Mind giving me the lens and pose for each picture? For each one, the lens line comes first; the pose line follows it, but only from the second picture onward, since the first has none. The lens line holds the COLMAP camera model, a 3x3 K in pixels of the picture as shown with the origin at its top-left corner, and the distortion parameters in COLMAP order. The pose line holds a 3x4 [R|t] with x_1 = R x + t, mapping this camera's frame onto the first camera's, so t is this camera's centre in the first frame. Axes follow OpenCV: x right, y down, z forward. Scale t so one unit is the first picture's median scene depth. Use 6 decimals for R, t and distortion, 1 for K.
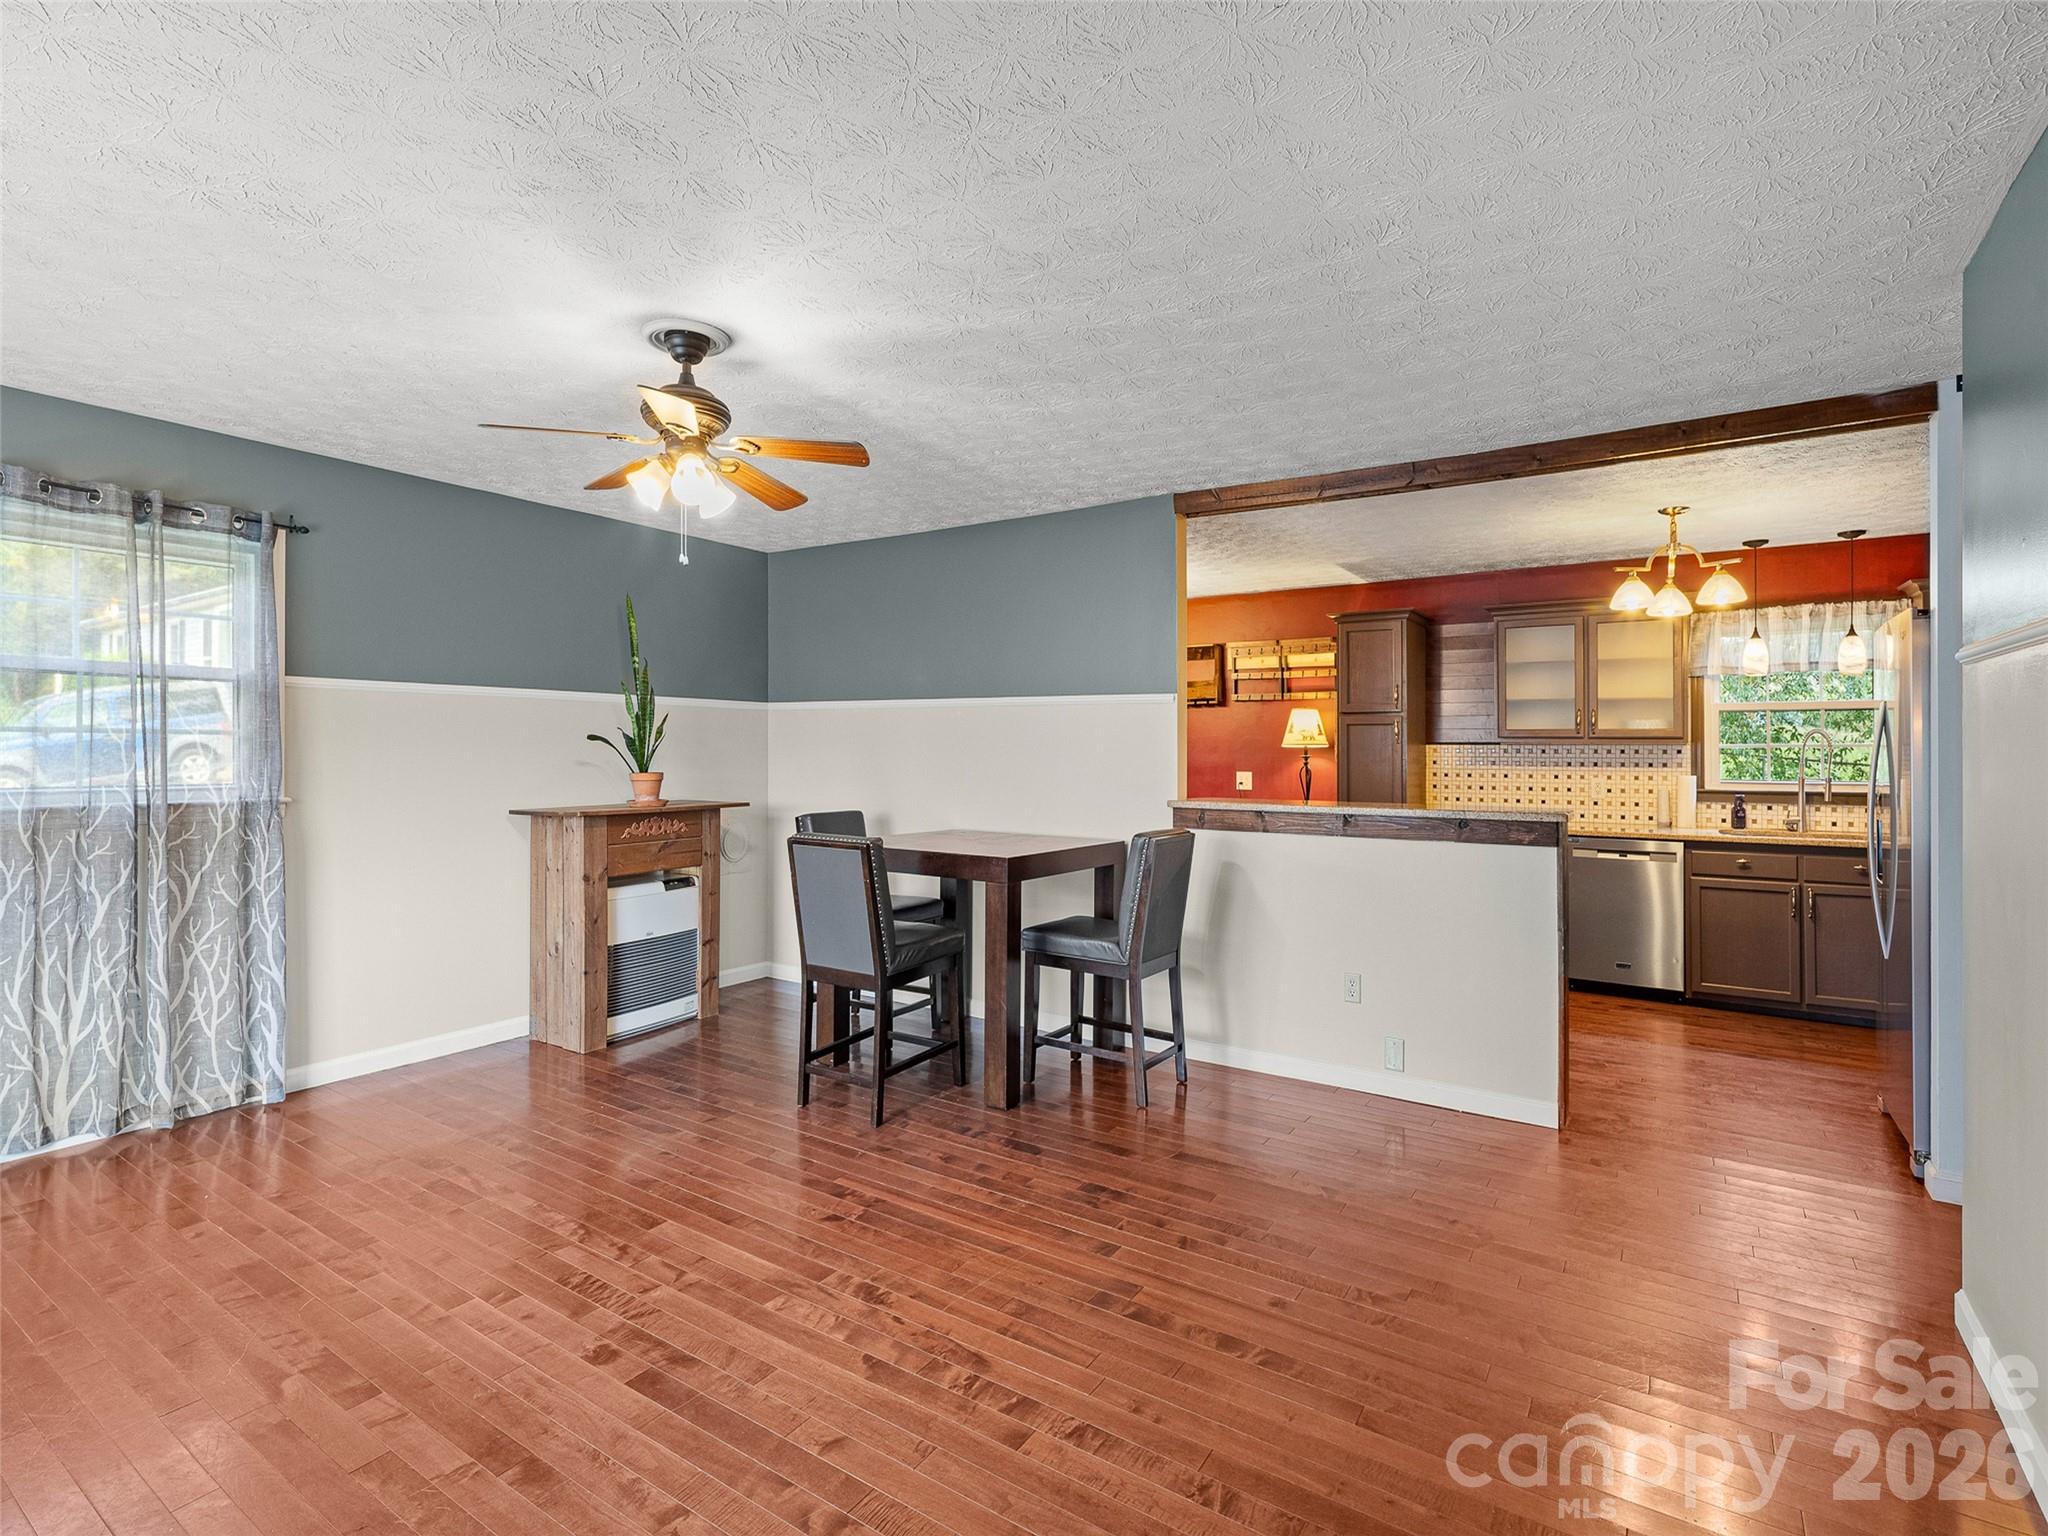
lens RADIAL K [[1007.6, 0, 990.0], [0, 1007.6, 749.4], [0, 0, 1]] dist [-0.001952, -0.001181]
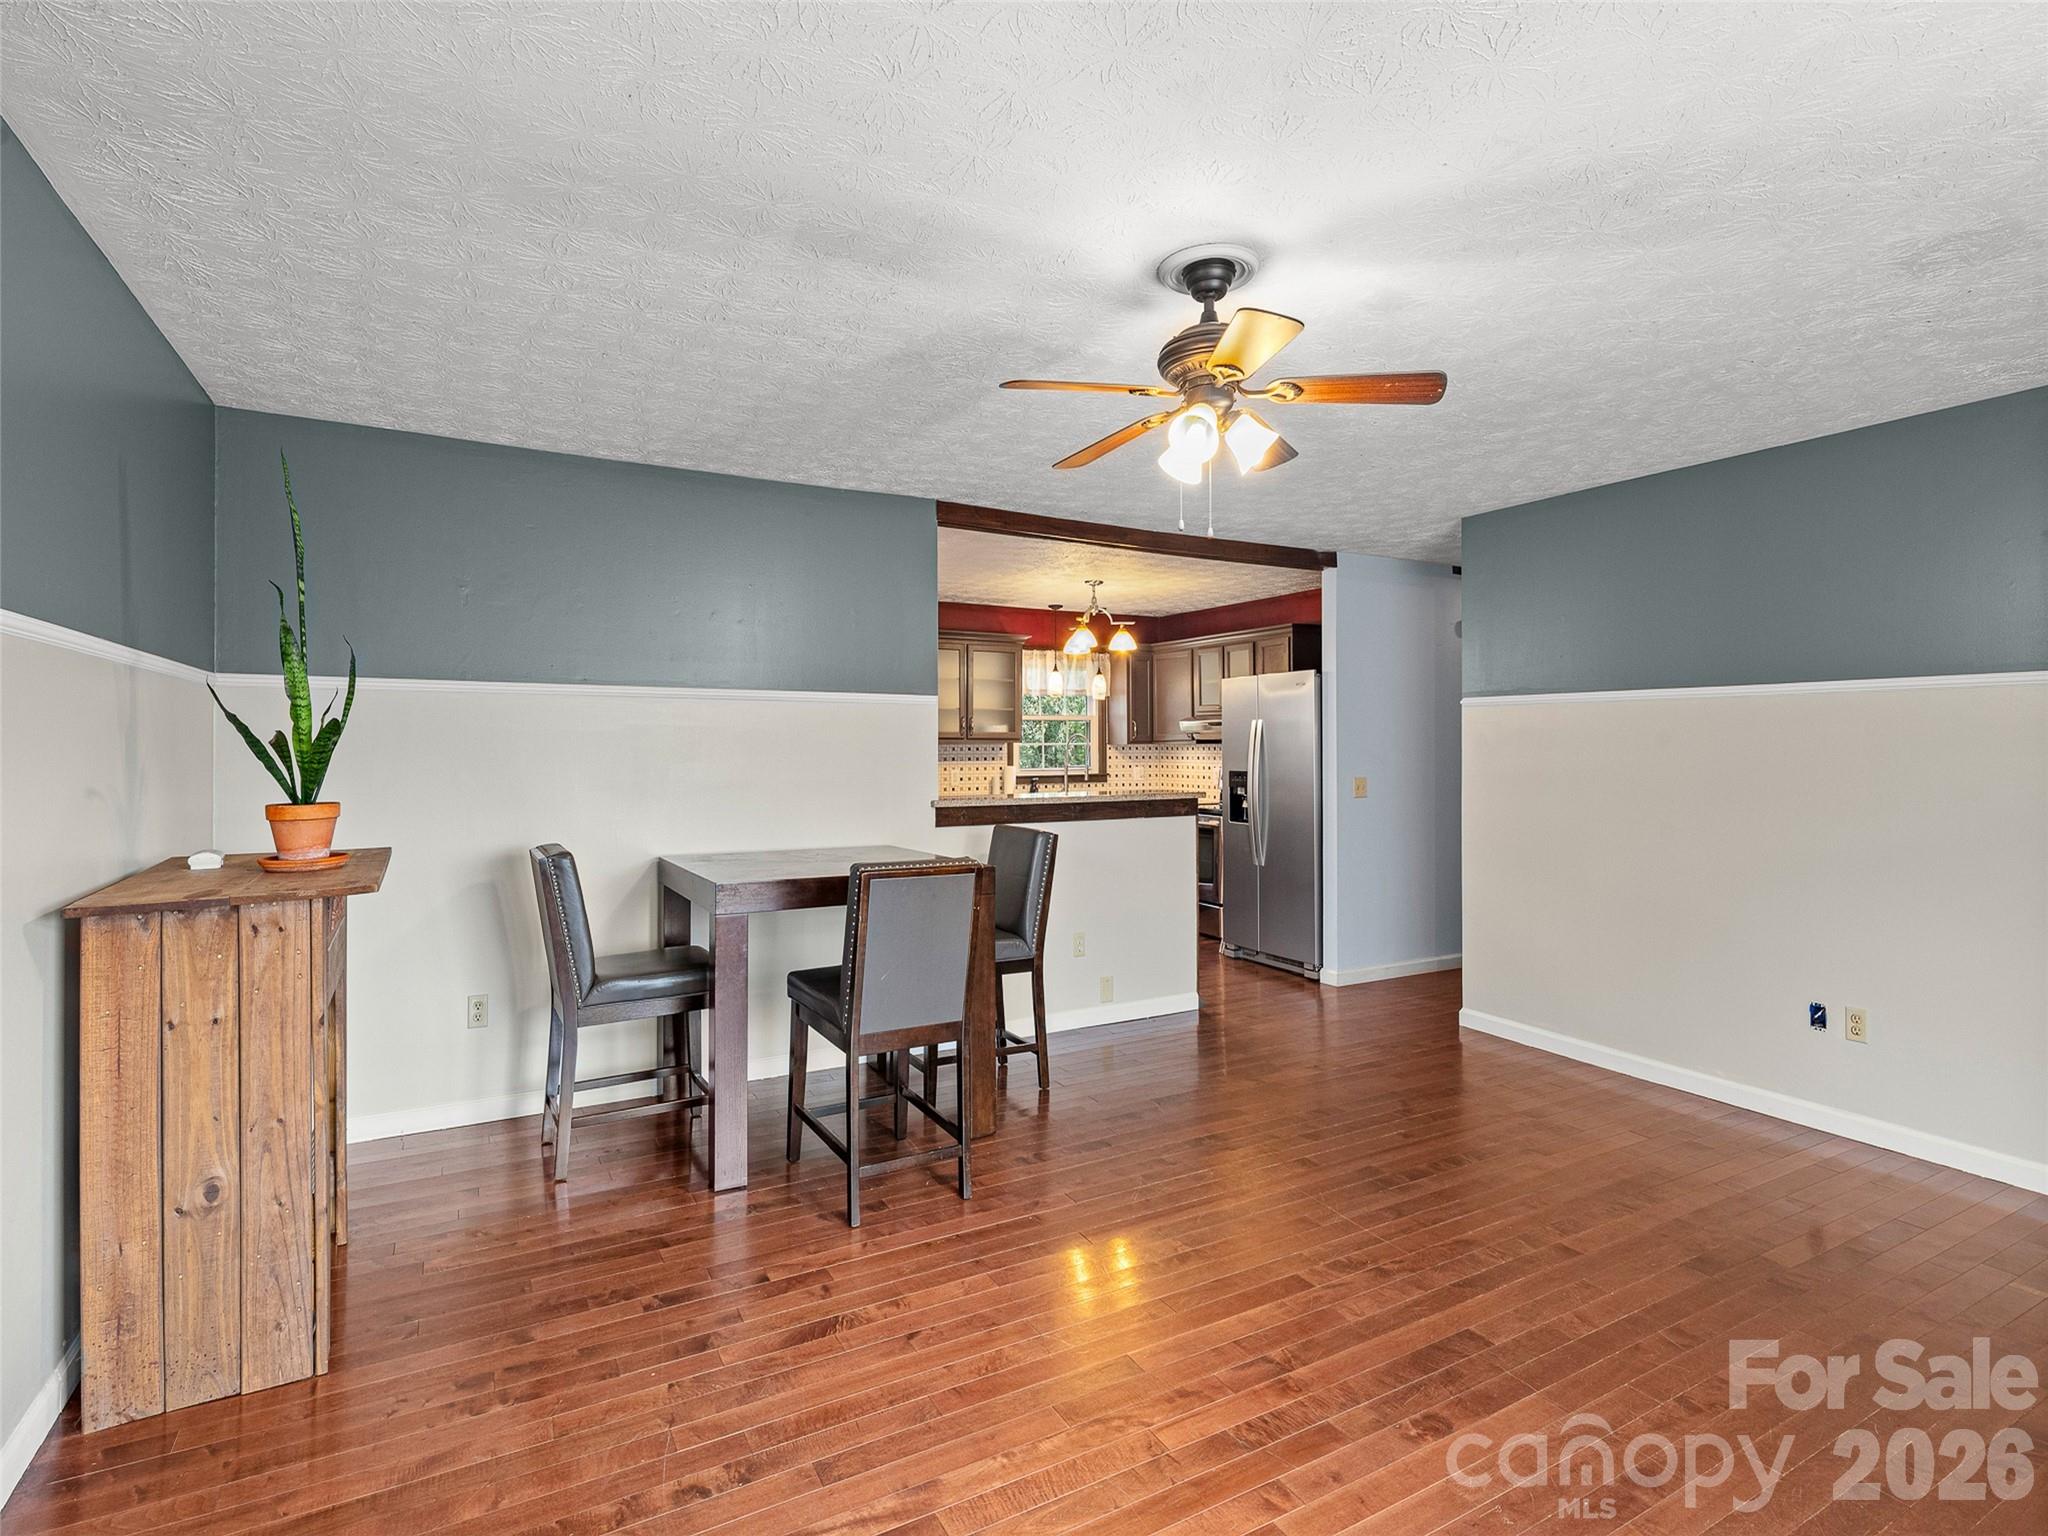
lens RADIAL K [[1014.8, 0, 1005.7], [0, 1014.8, 740.8], [0, 0, 1]] dist [0.001611, -0.001266]
pose [[0.450486, -0.000240, 0.892783, -0.567973], [0.005702, 0.999980, -0.002609, -0.005403], [-0.892765, 0.006266, 0.450479, 0.384253]]
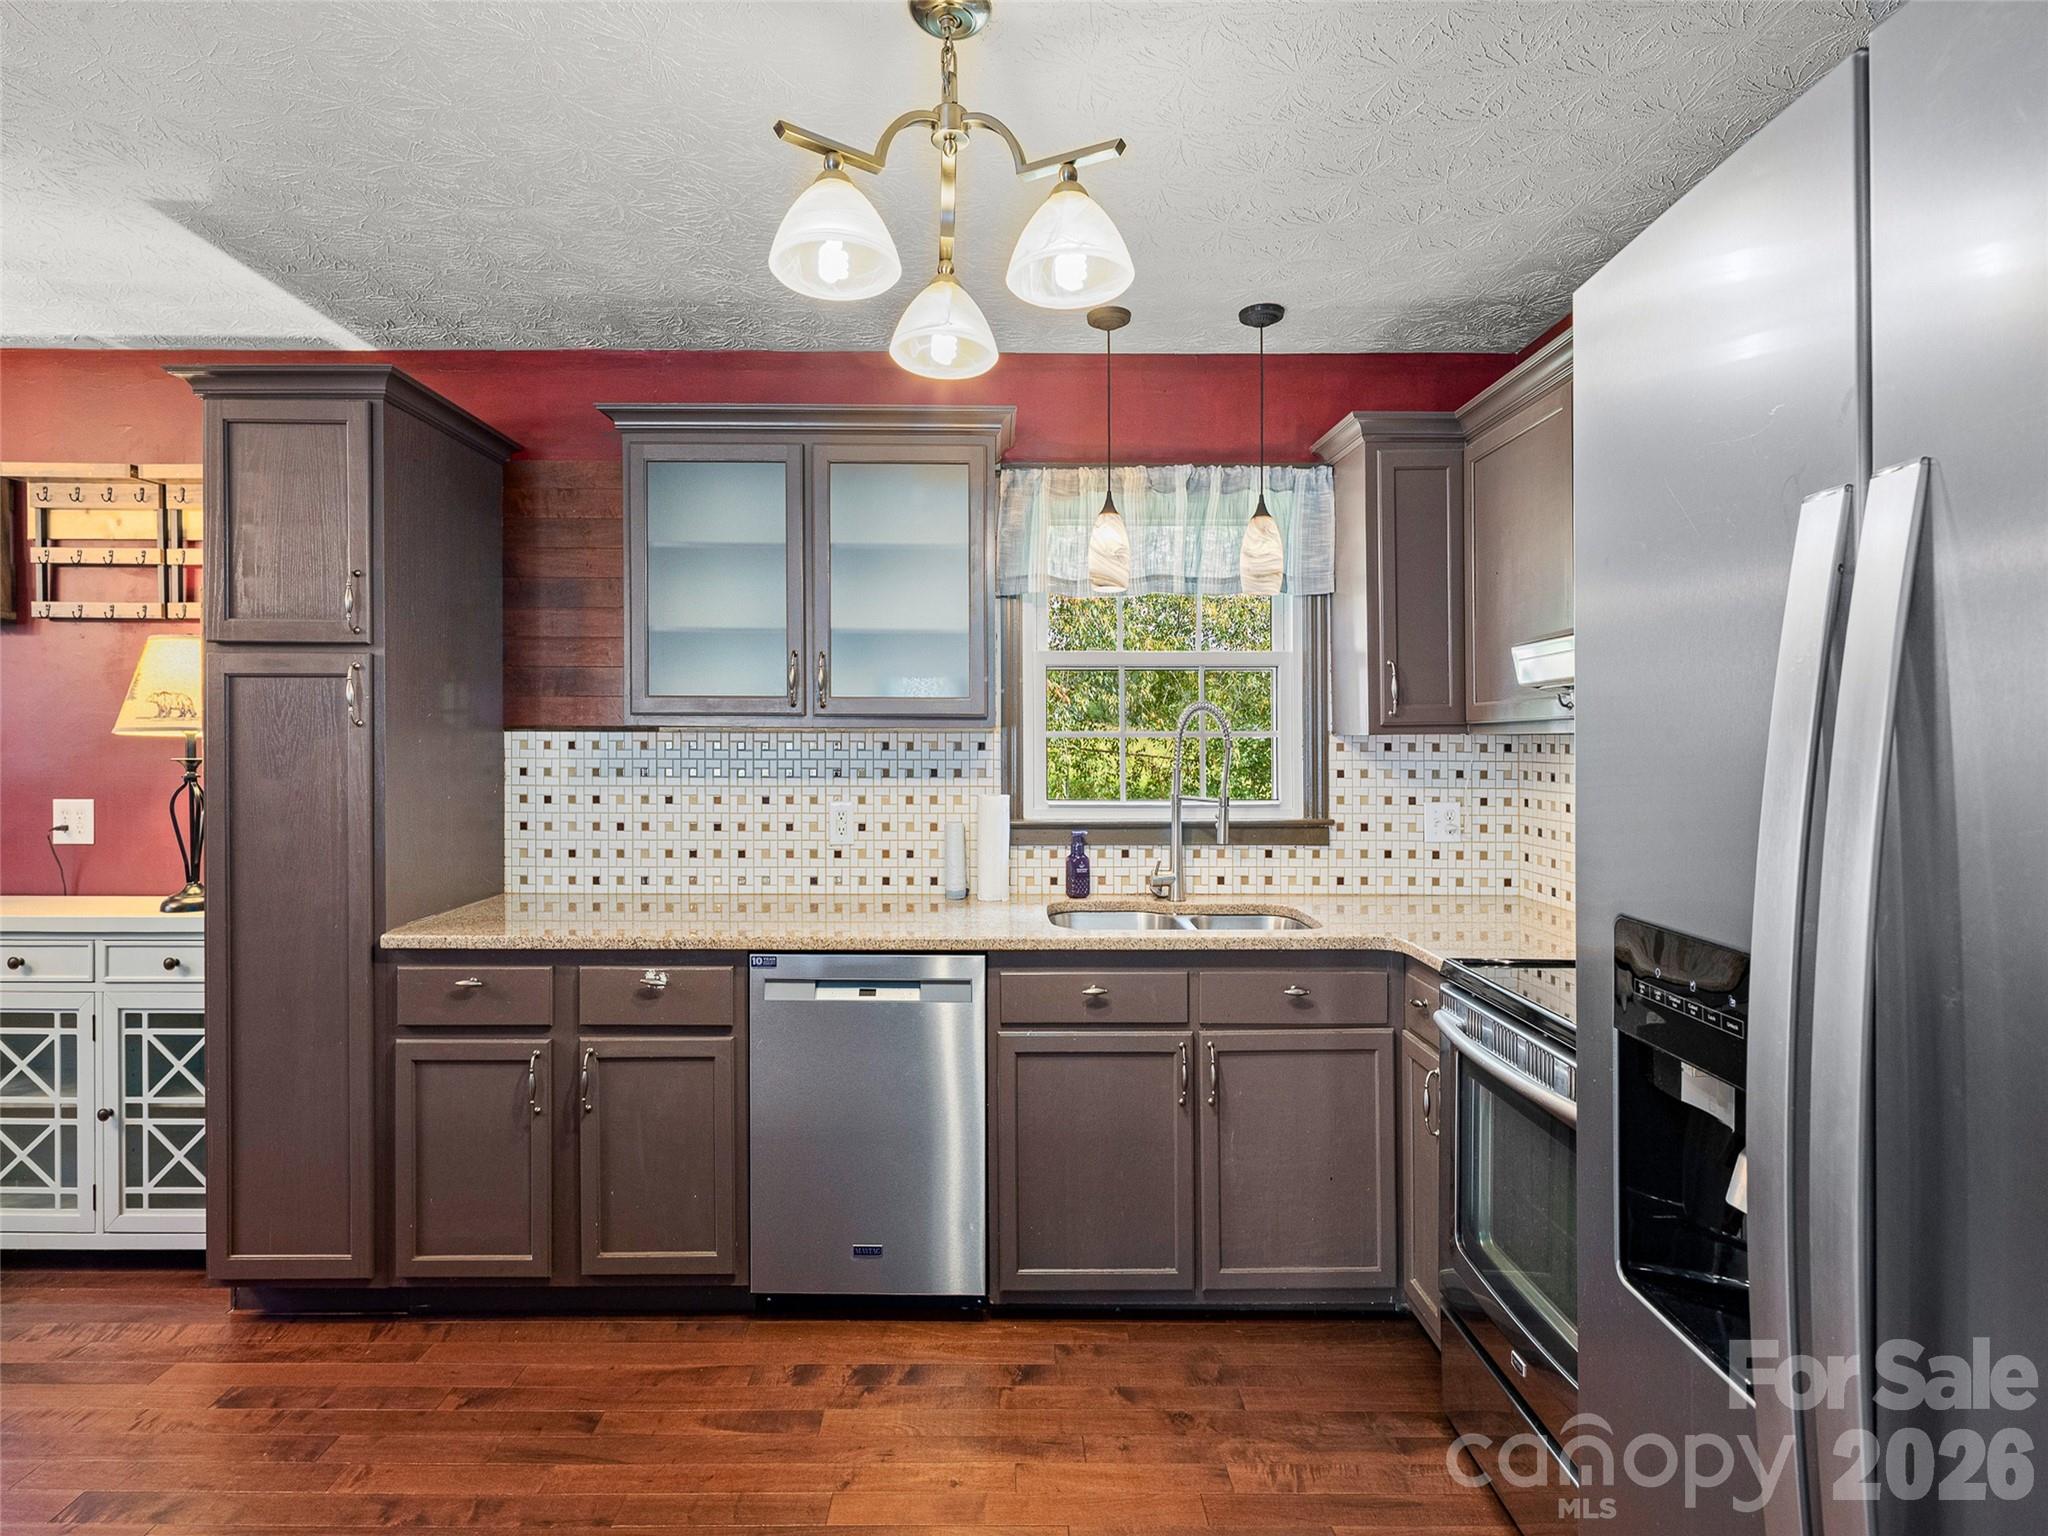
lens RADIAL K [[999.6, 0, 1014.1], [0, 999.6, 756.0], [0, 0, 1]] dist [-0.000581, -0.001011]
pose [[0.818419, -0.008279, 0.574562, 0.427648], [0.000417, 0.999905, 0.013813, 0.000263], [-0.574622, -0.011065, 0.818344, 0.605510]]
